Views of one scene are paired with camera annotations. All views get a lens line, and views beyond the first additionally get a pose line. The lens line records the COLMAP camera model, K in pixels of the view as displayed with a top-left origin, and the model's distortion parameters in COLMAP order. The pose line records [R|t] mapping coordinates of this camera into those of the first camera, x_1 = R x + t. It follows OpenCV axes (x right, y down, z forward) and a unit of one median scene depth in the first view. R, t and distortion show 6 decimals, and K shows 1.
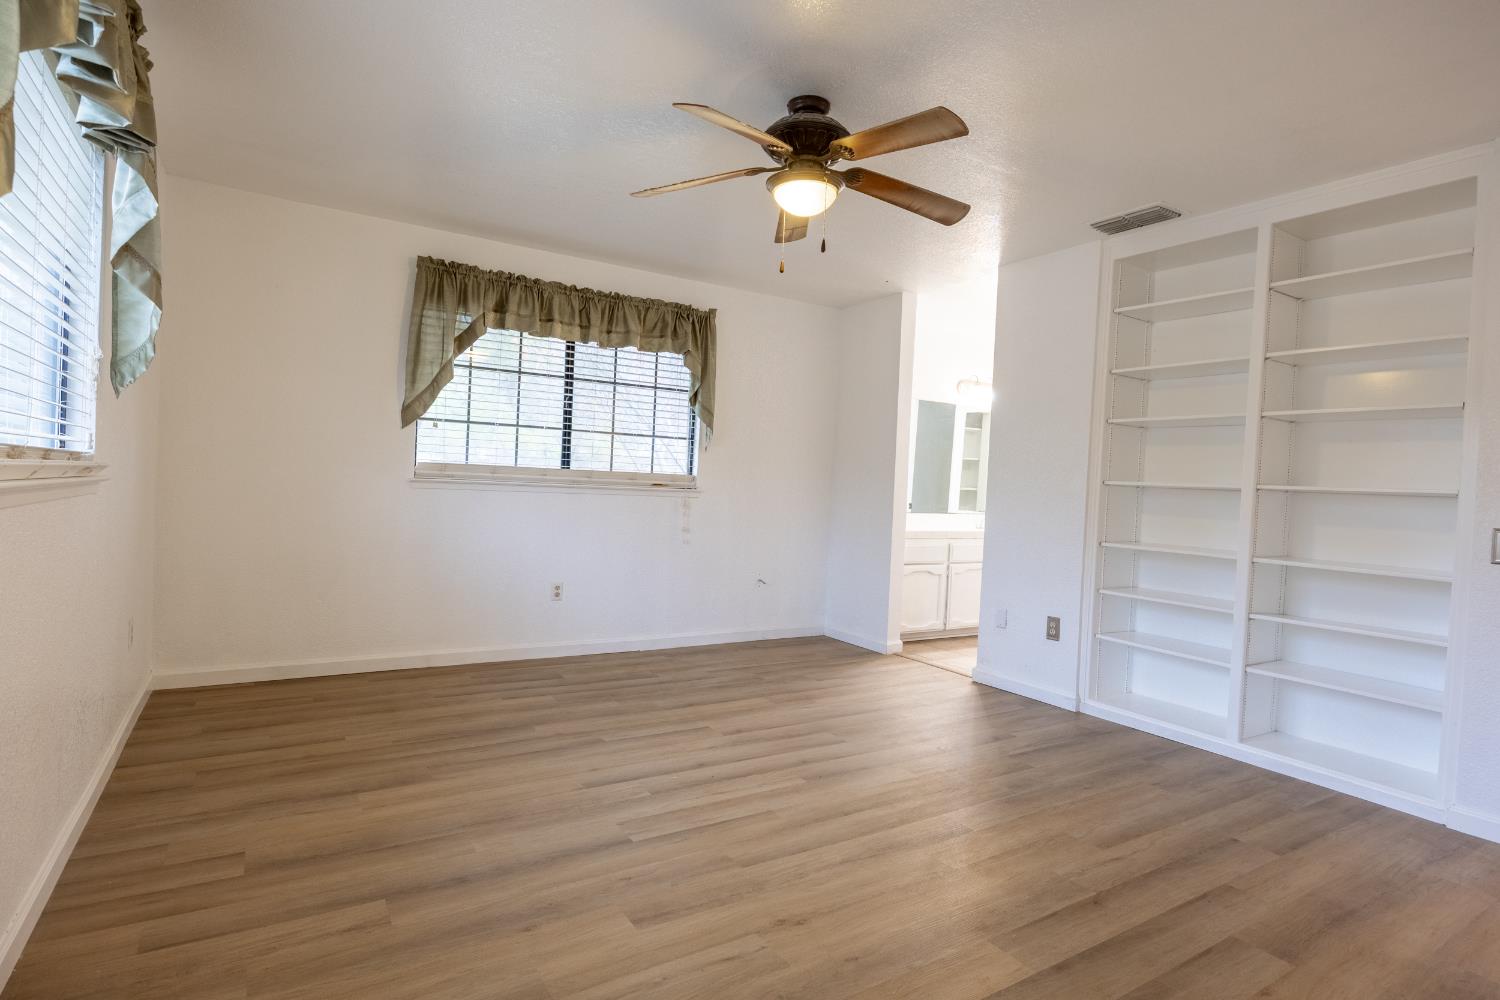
lens RADIAL K [[770.3, 0, 750.0], [0, 770.3, 500.0], [0, 0, 1]] dist [-0.003635, 0.000026]
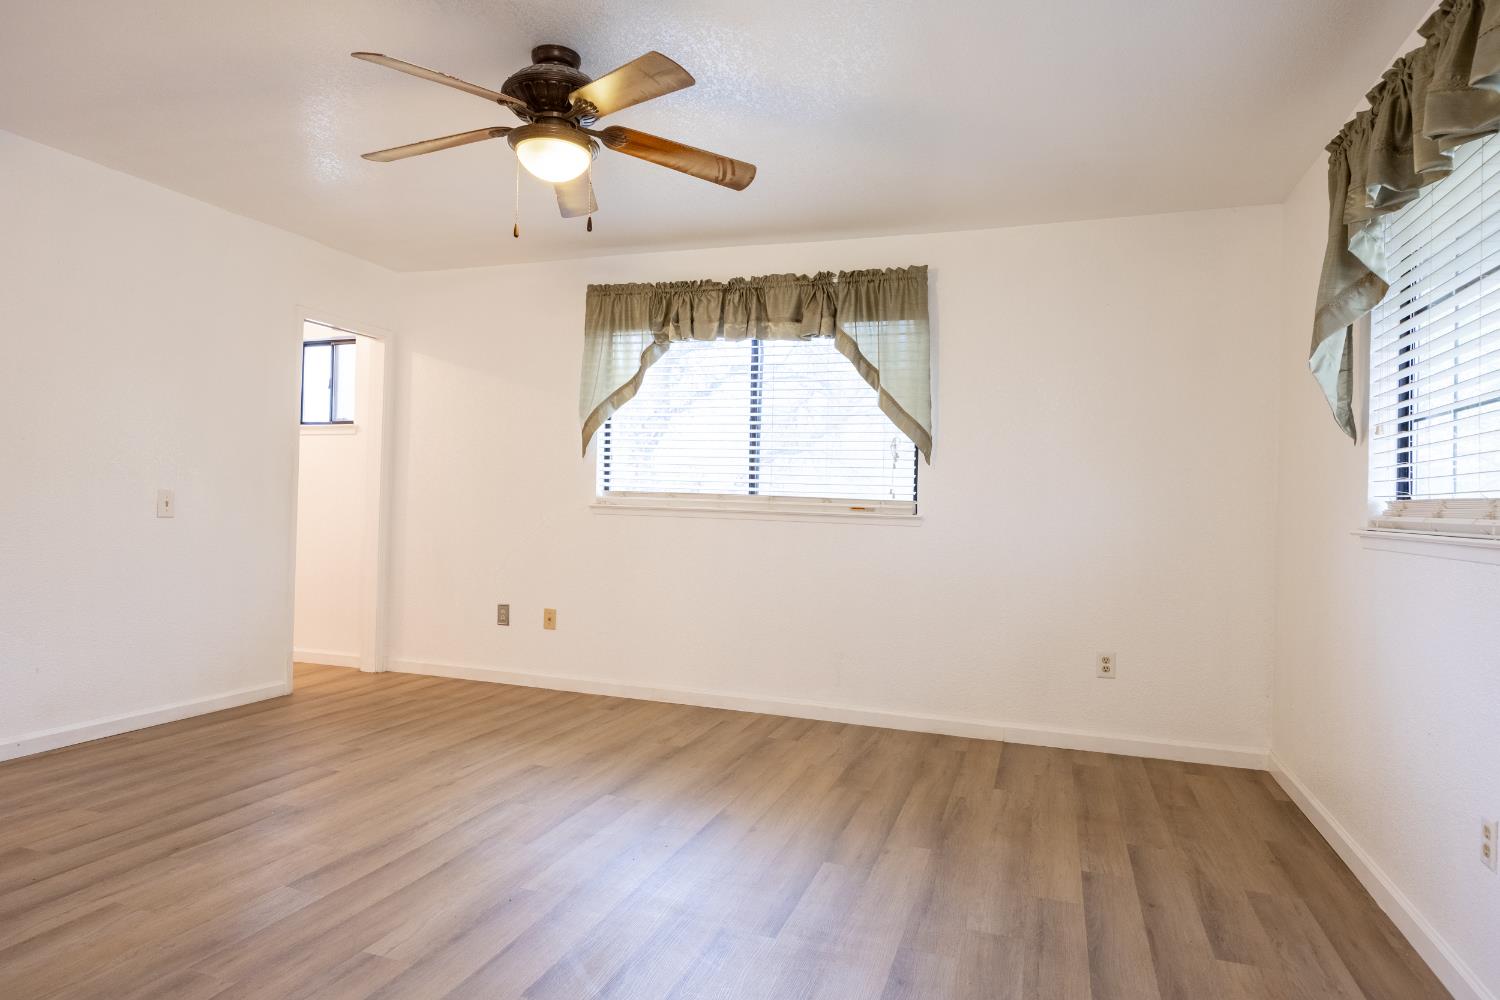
lens RADIAL K [[872.3, 0, 750.0], [0, 872.3, 500.0], [0, 0, 1]] dist [0.004630, -0.003940]
pose [[-0.781242, -0.069627, -0.620332, 0.384935], [-0.077544, 0.996887, -0.014234, -0.008700], [0.619393, 0.036983, -0.784210, 1.529360]]
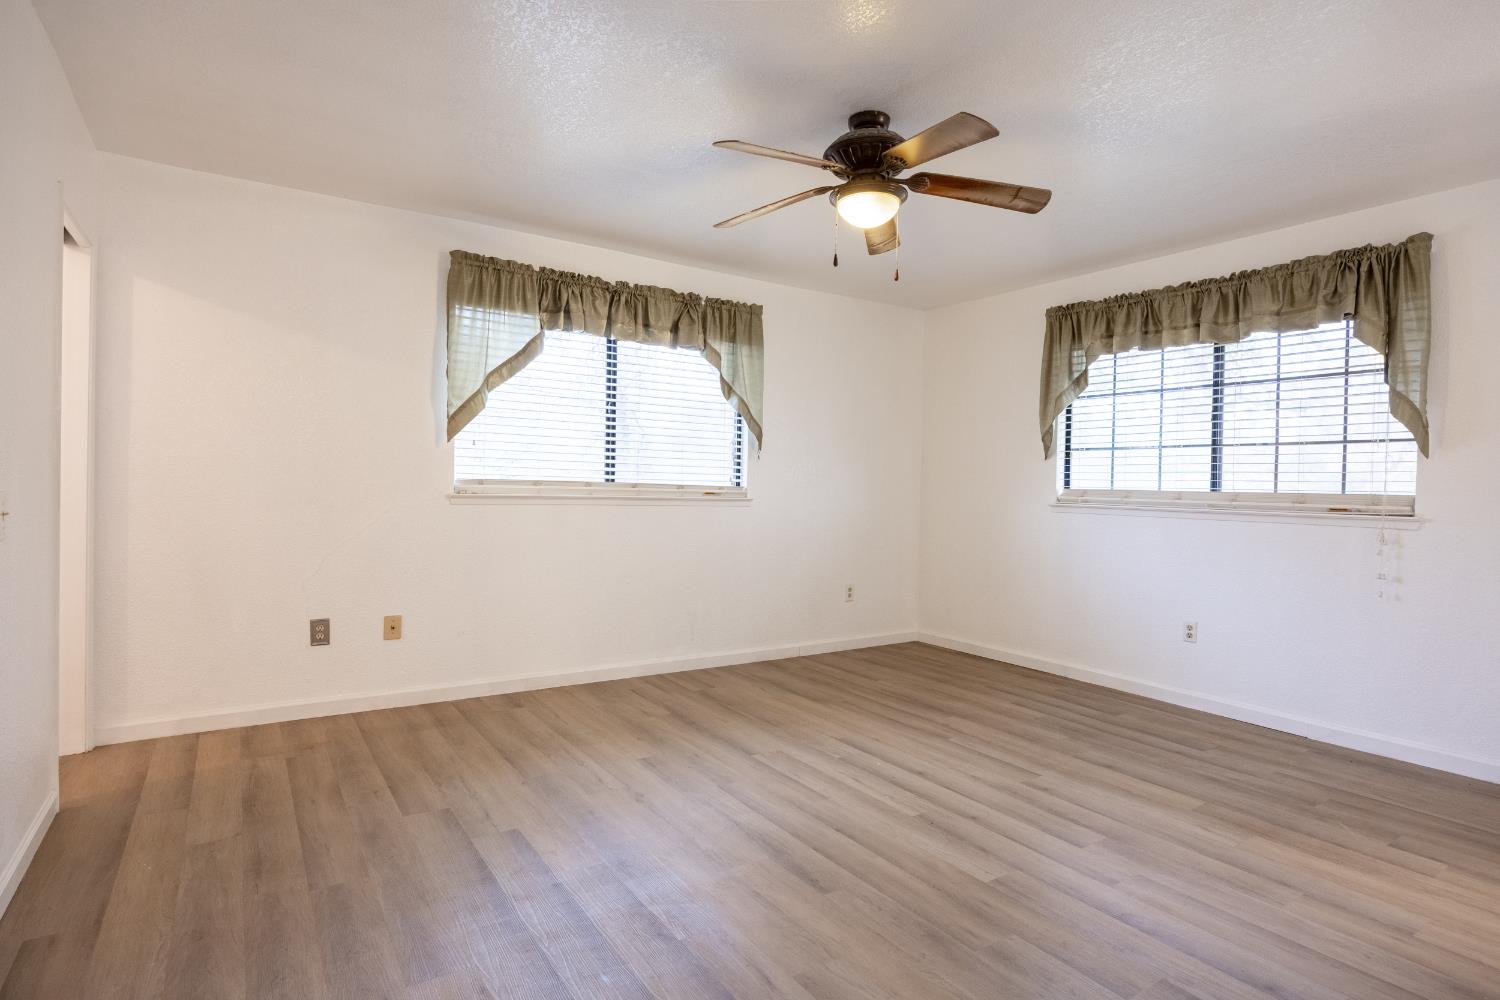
lens RADIAL K [[770.3, 0, 750.0], [0, 770.3, 500.0], [0, 0, 1]] dist [-0.003635, 0.000026]
pose [[0.024054, -0.027156, -0.999342, 0.854372], [-0.042272, 0.998709, -0.028156, 0.021056], [0.998817, 0.042921, 0.022875, 0.662163]]
